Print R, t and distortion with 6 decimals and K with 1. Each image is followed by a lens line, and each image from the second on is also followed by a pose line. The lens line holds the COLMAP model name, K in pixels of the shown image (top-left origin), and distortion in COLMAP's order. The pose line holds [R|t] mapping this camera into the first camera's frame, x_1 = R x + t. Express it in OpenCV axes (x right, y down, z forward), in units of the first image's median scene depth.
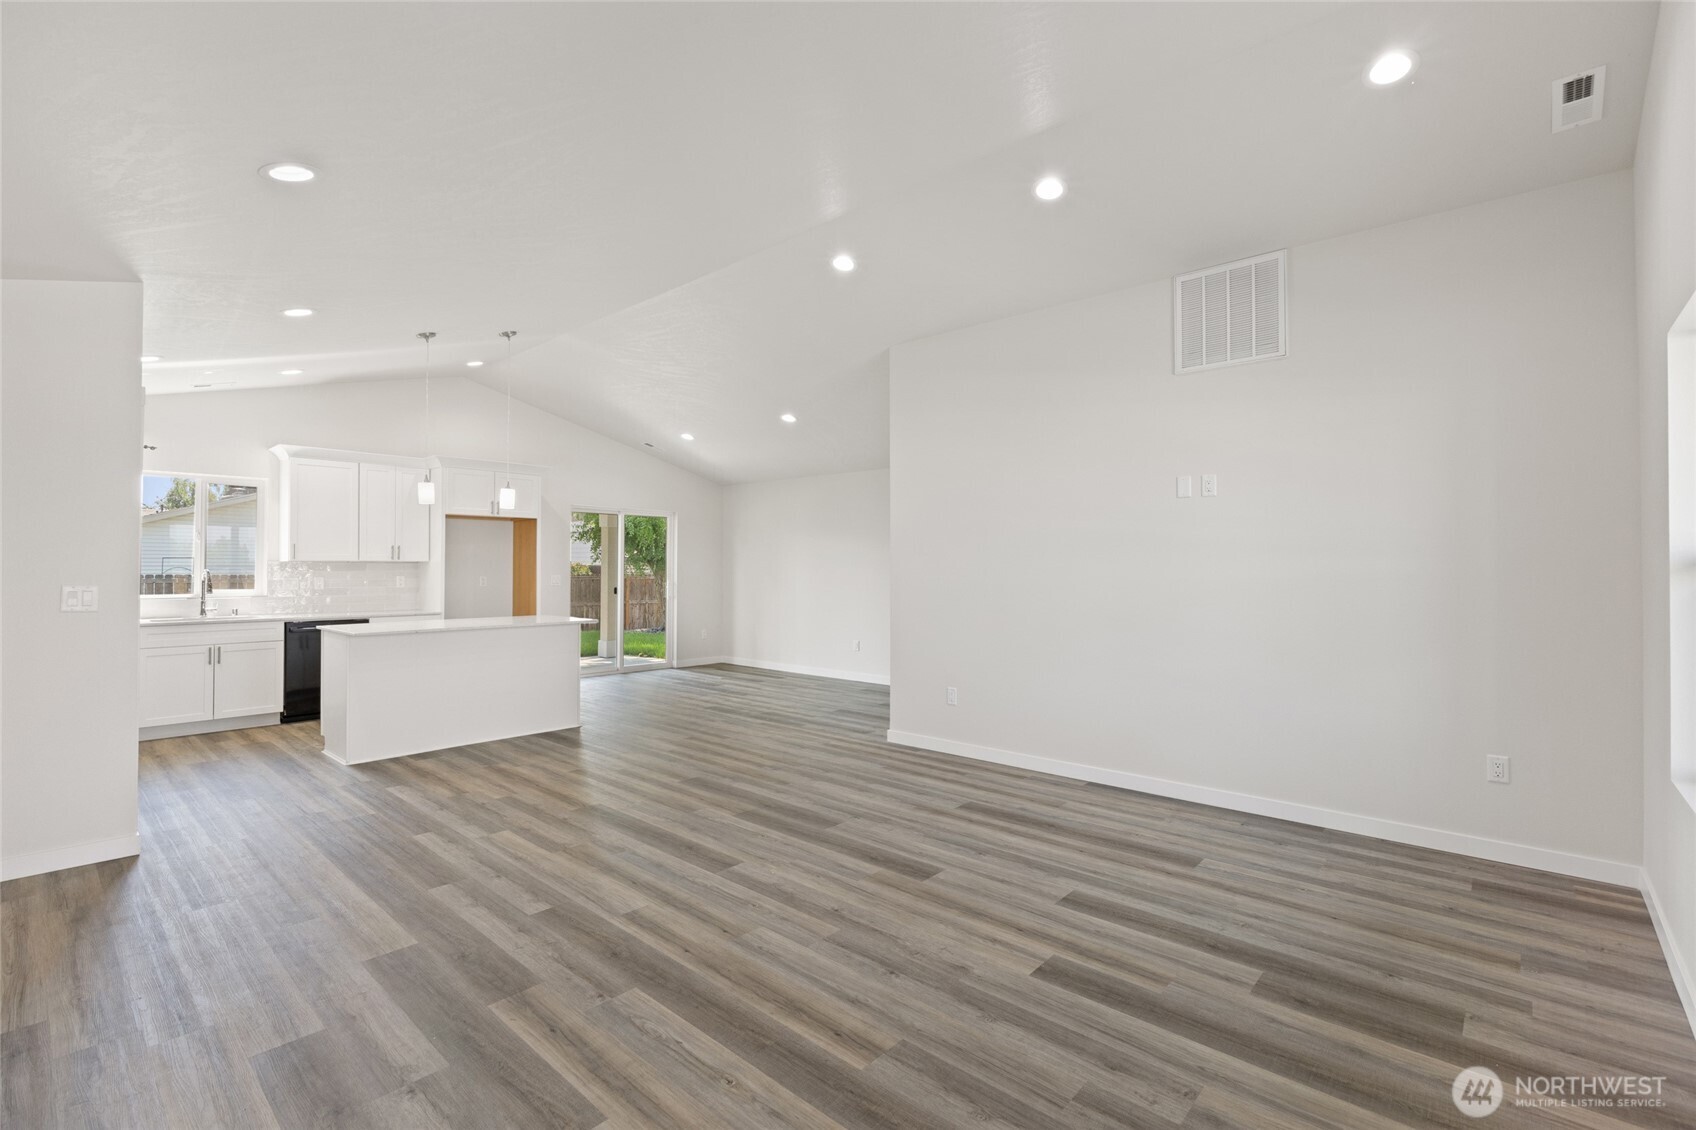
lens RADIAL K [[754.6, 0, 844.6], [0, 754.6, 555.5], [0, 0, 1]] dist [-0.007128, -0.000739]
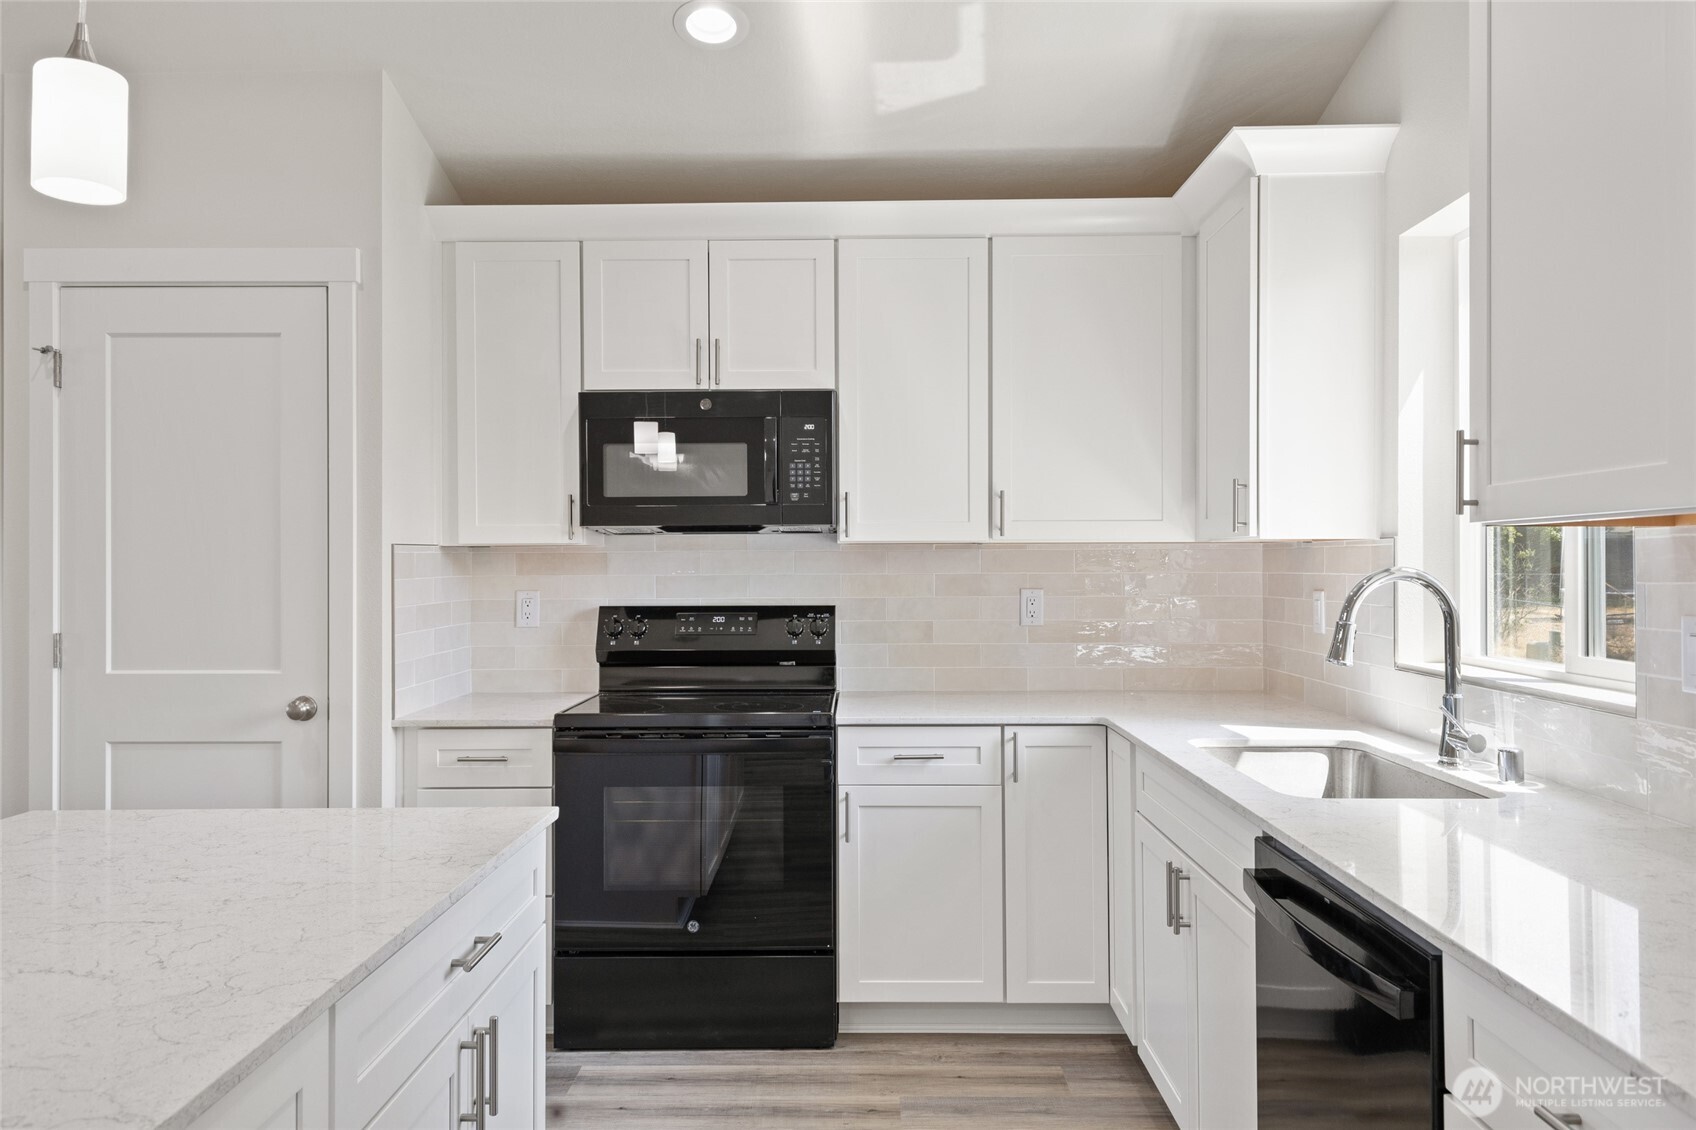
lens RADIAL K [[1166.4, 0, 847.2], [0, 1166.4, 561.1], [0, 0, 1]] dist [0.011950, 0.003904]
pose [[-0.750121, 0.002295, -0.661297, -0.787152], [0.015405, 0.999783, -0.014004, 0.031074], [0.661122, -0.020692, -0.749993, 2.000949]]
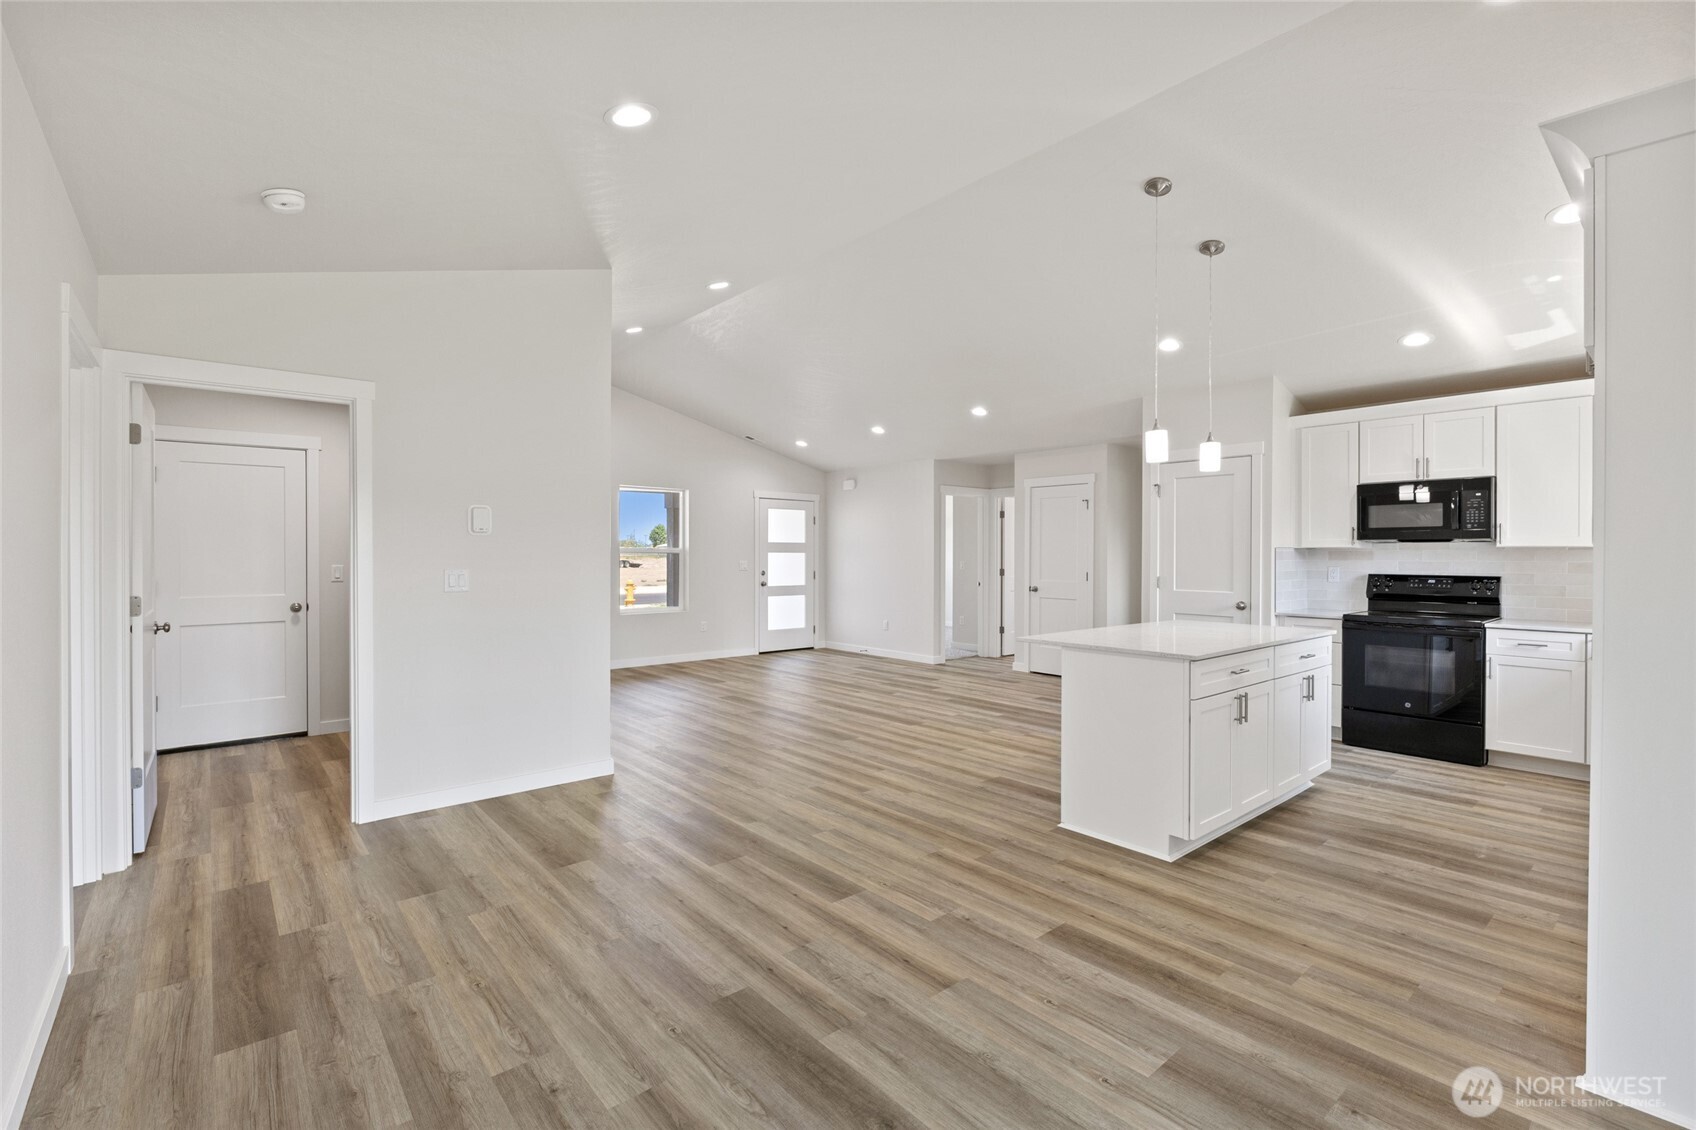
lens RADIAL K [[754.6, 0, 846.7], [0, 754.6, 553.8], [0, 0, 1]] dist [-0.007128, -0.000739]
pose [[-0.991199, -0.004471, 0.132304, -0.450062], [-0.006785, 0.999832, -0.017041, 0.045446], [-0.132205, -0.017789, -0.991063, 2.748509]]
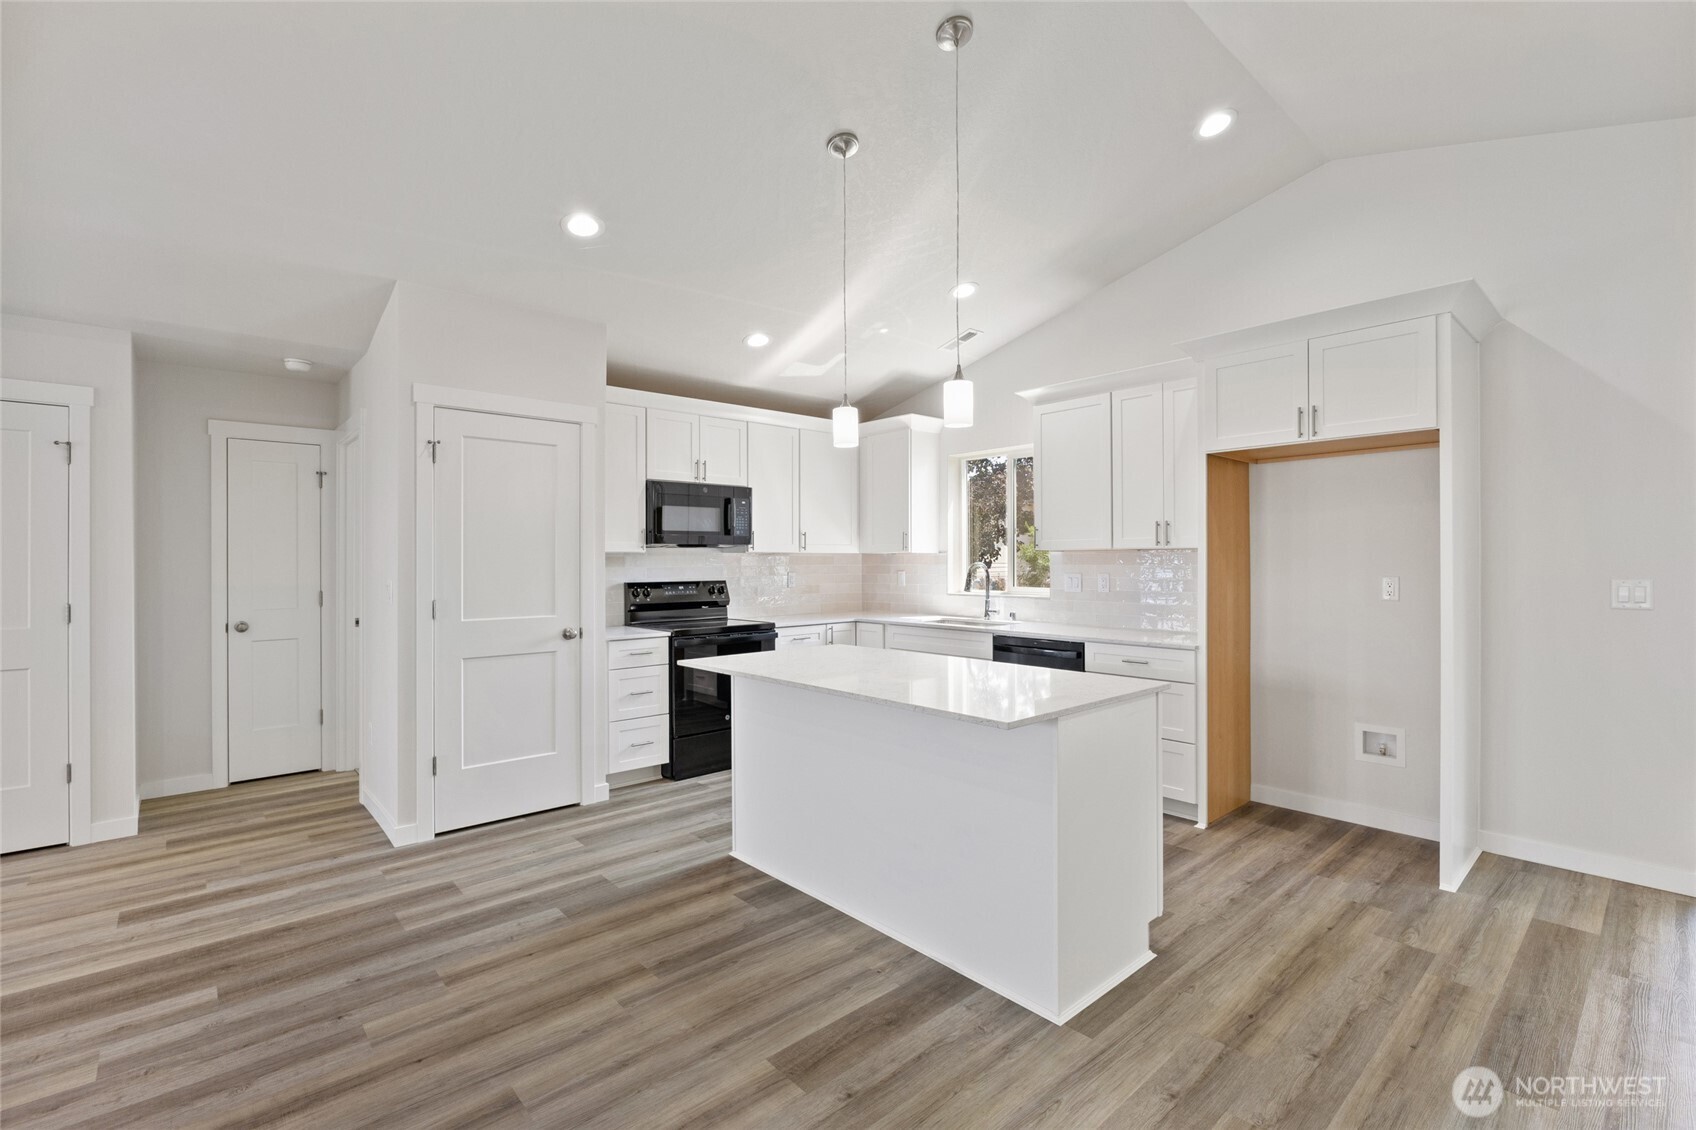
lens RADIAL K [[754.6, 0, 848.9], [0, 754.6, 556.6], [0, 0, 1]] dist [-0.007128, -0.000739]
pose [[-0.108713, -0.006175, -0.994054, -0.001271], [0.021567, 0.999731, -0.008569, 0.026655], [0.993839, -0.022371, -0.108551, 1.624625]]
